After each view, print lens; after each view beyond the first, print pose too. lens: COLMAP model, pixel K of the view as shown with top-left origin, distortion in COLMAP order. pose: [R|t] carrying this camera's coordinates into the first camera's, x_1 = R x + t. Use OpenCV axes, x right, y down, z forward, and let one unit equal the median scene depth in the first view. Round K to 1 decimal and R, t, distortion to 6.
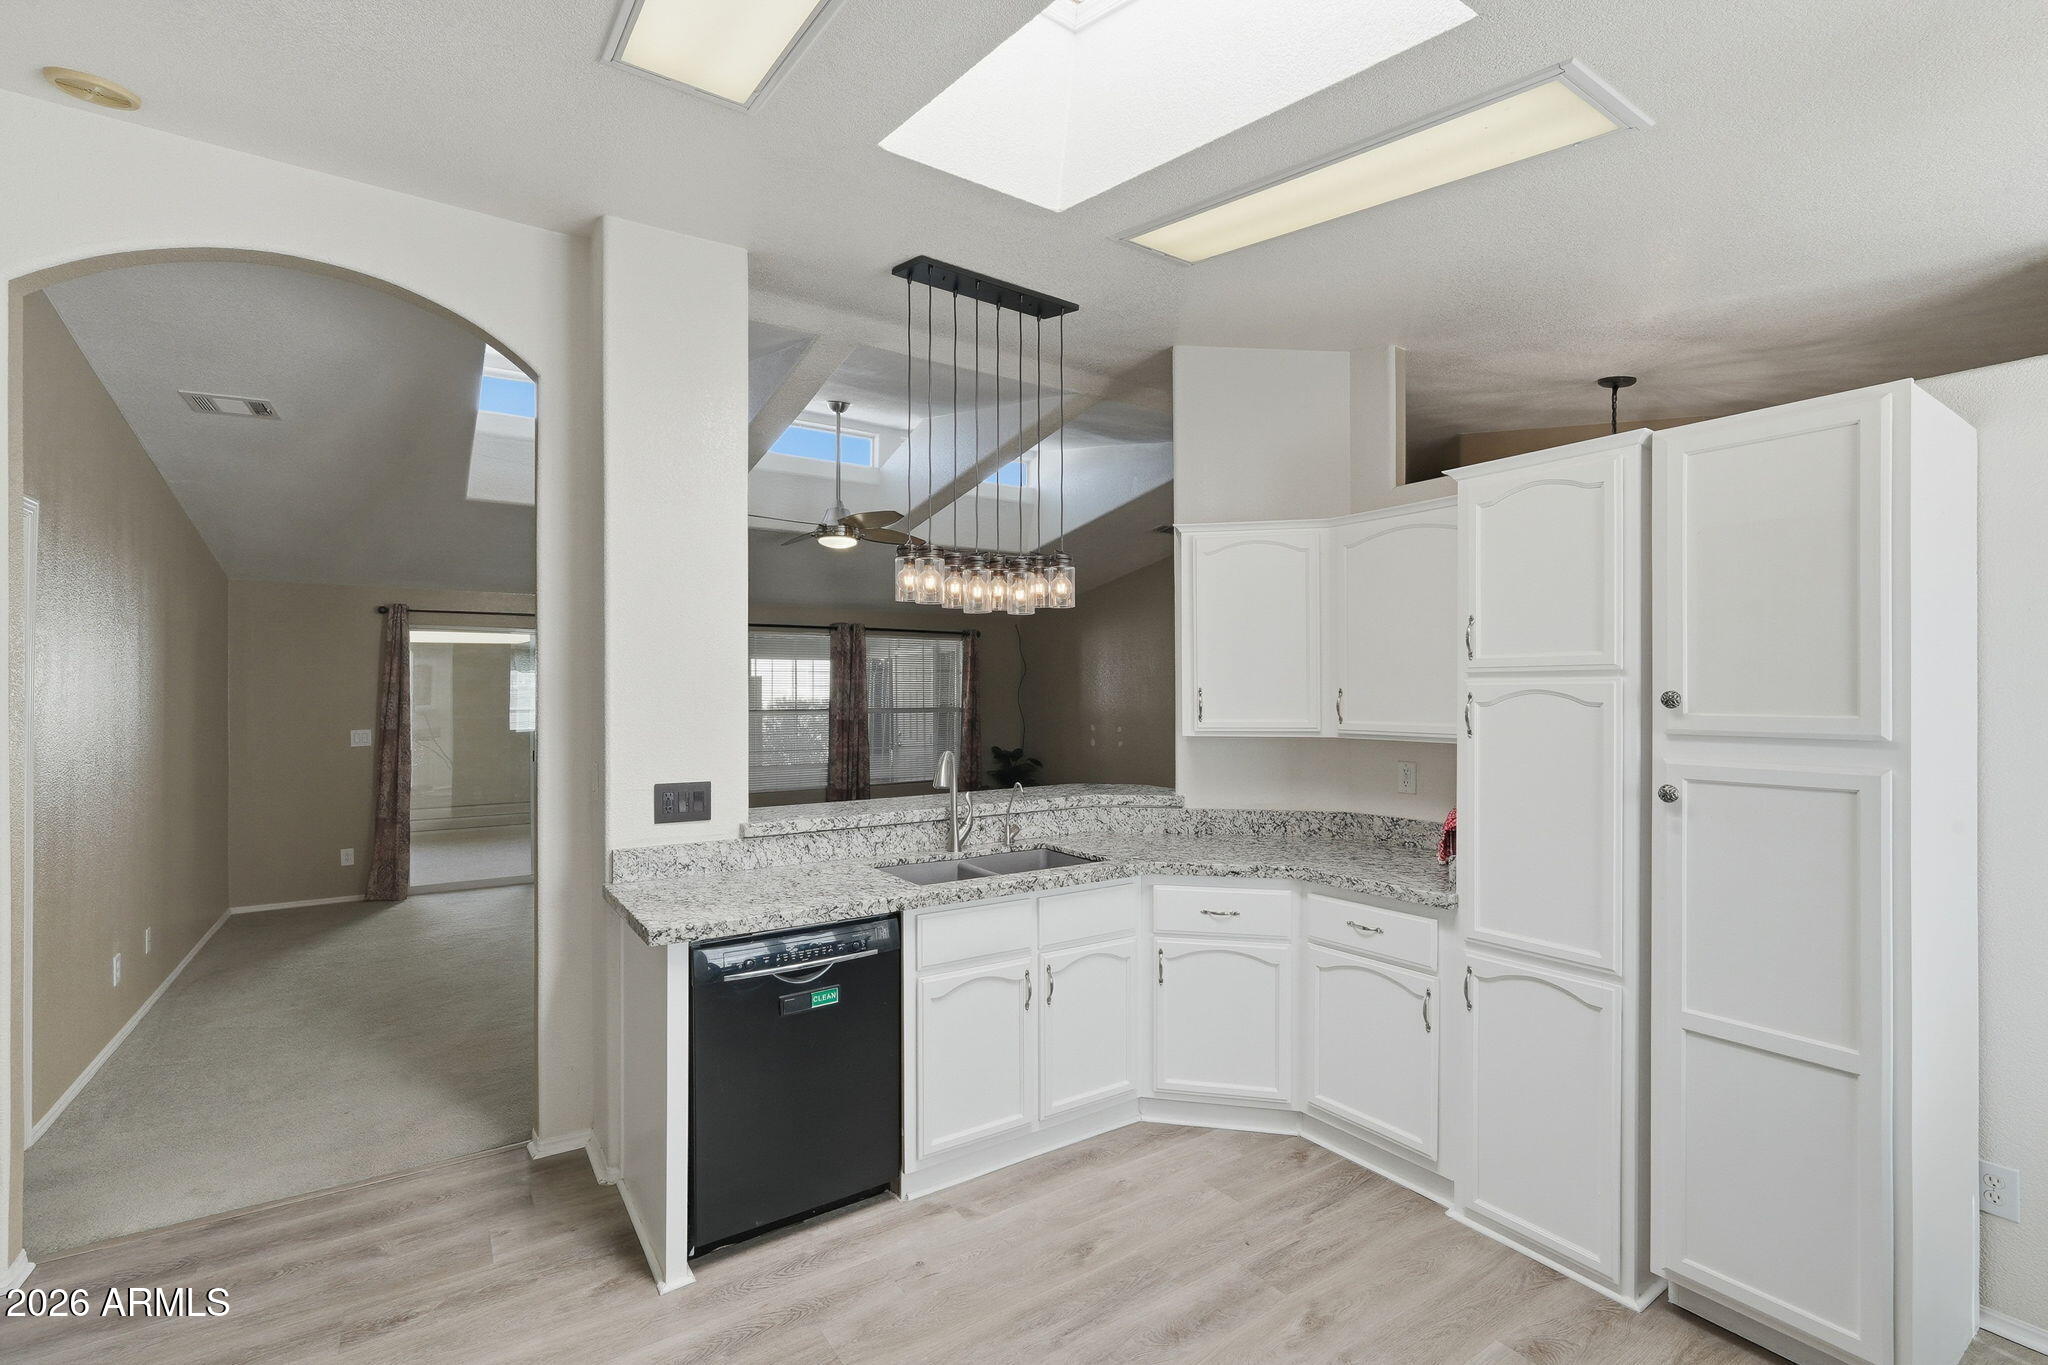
lens RADIAL K [[906.1, 0, 1022.3], [0, 906.1, 690.4], [0, 0, 1]] dist [-0.003114, 0.000607]
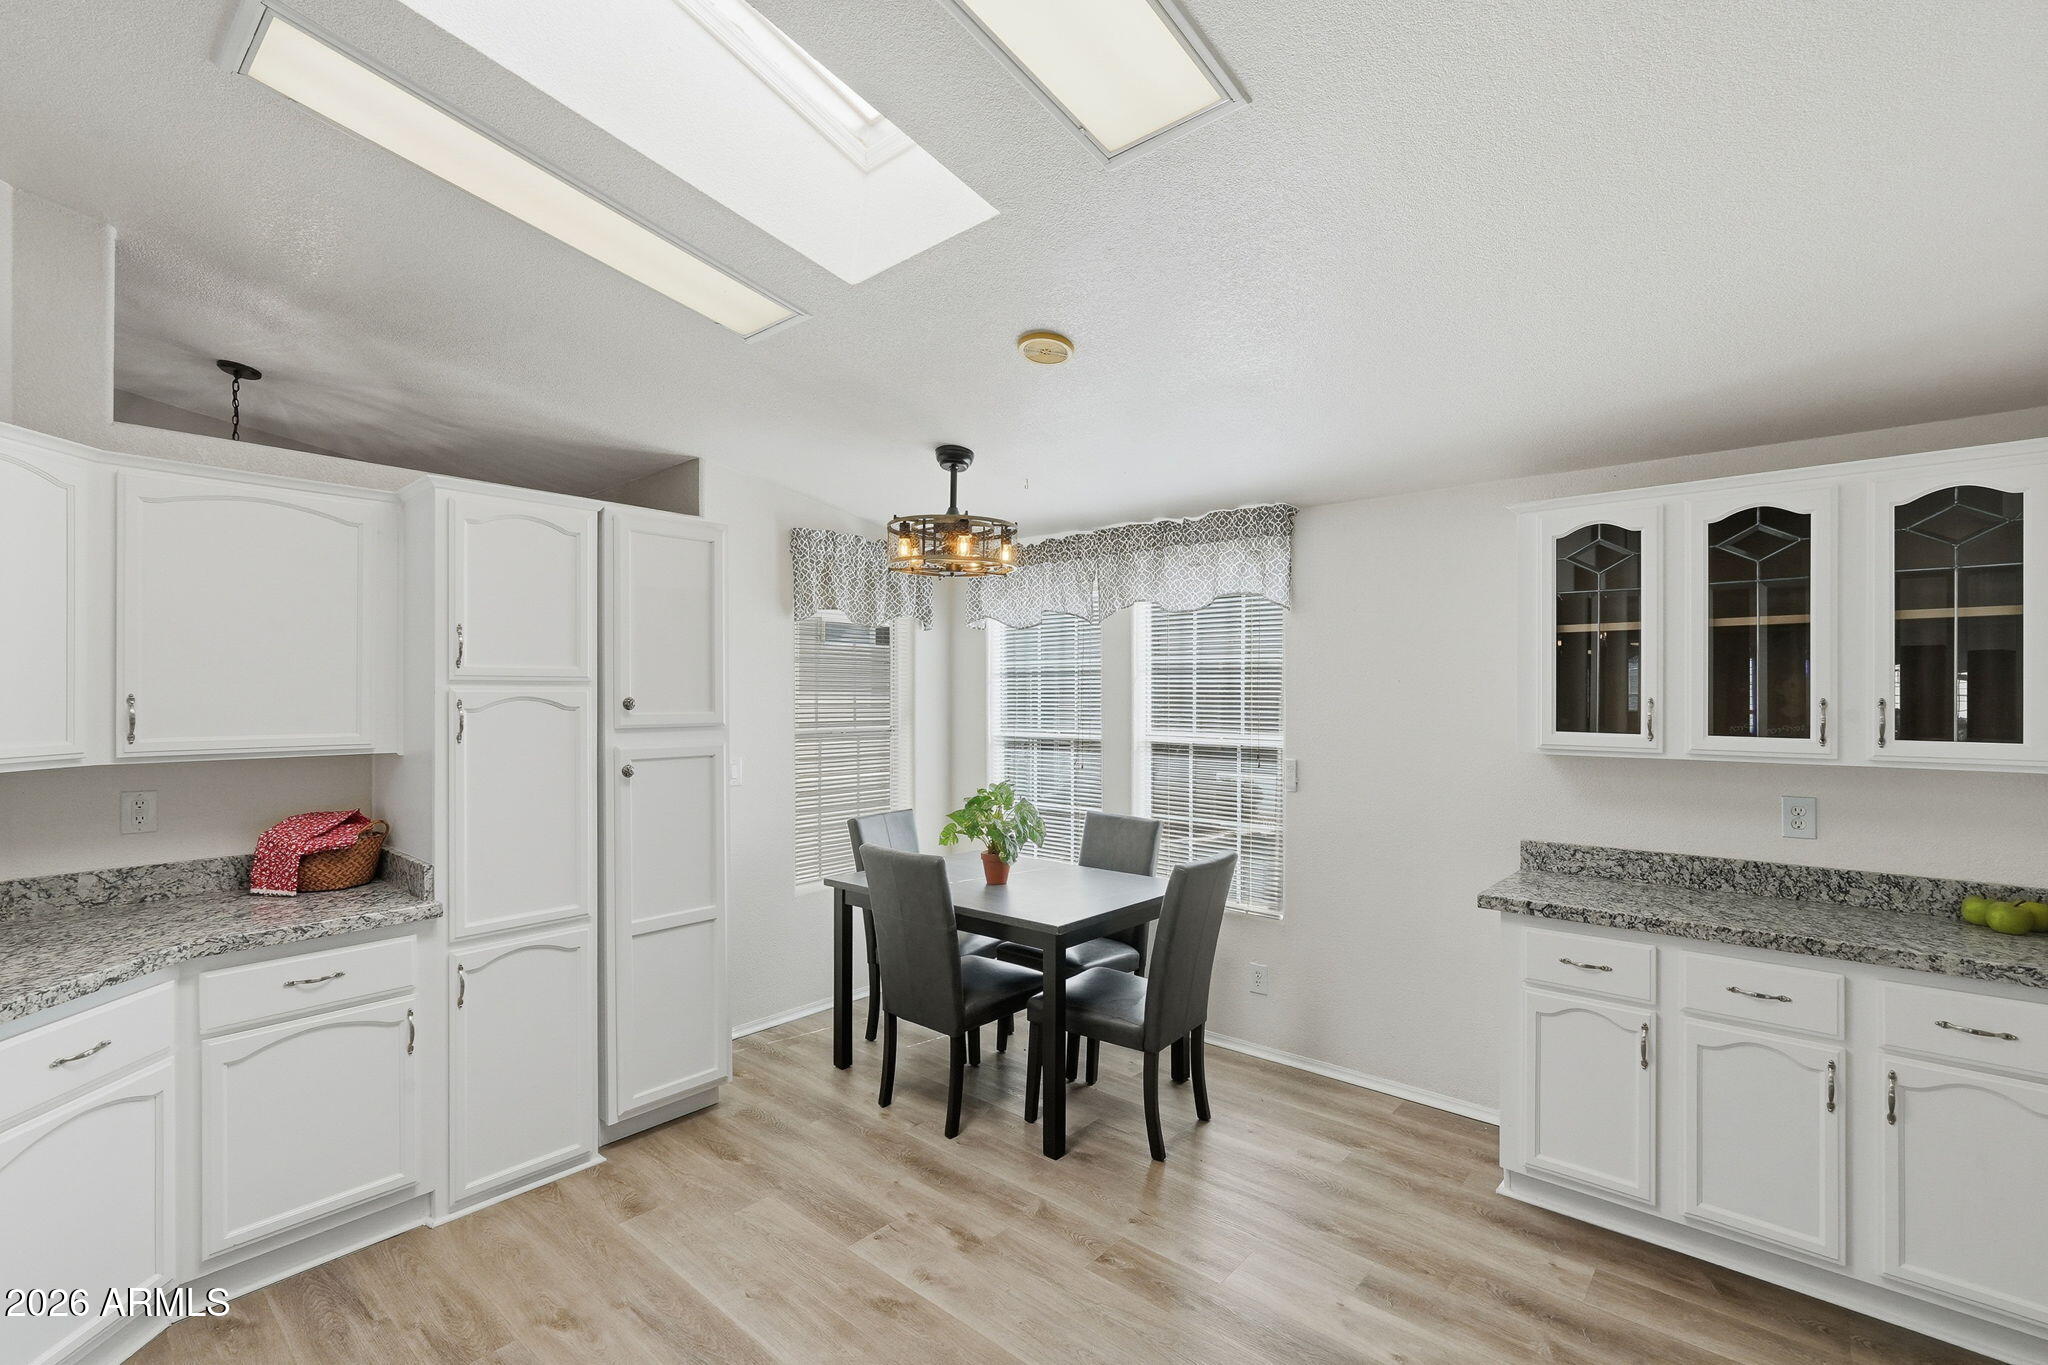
lens RADIAL K [[906.1, 0, 1022.3], [0, 906.1, 690.4], [0, 0, 1]] dist [-0.003114, 0.000607]
pose [[-0.263581, 0.004736, 0.964626, -0.670393], [-0.002317, 0.999982, -0.005543, -0.003672], [-0.964635, -0.003696, -0.263565, 0.655283]]
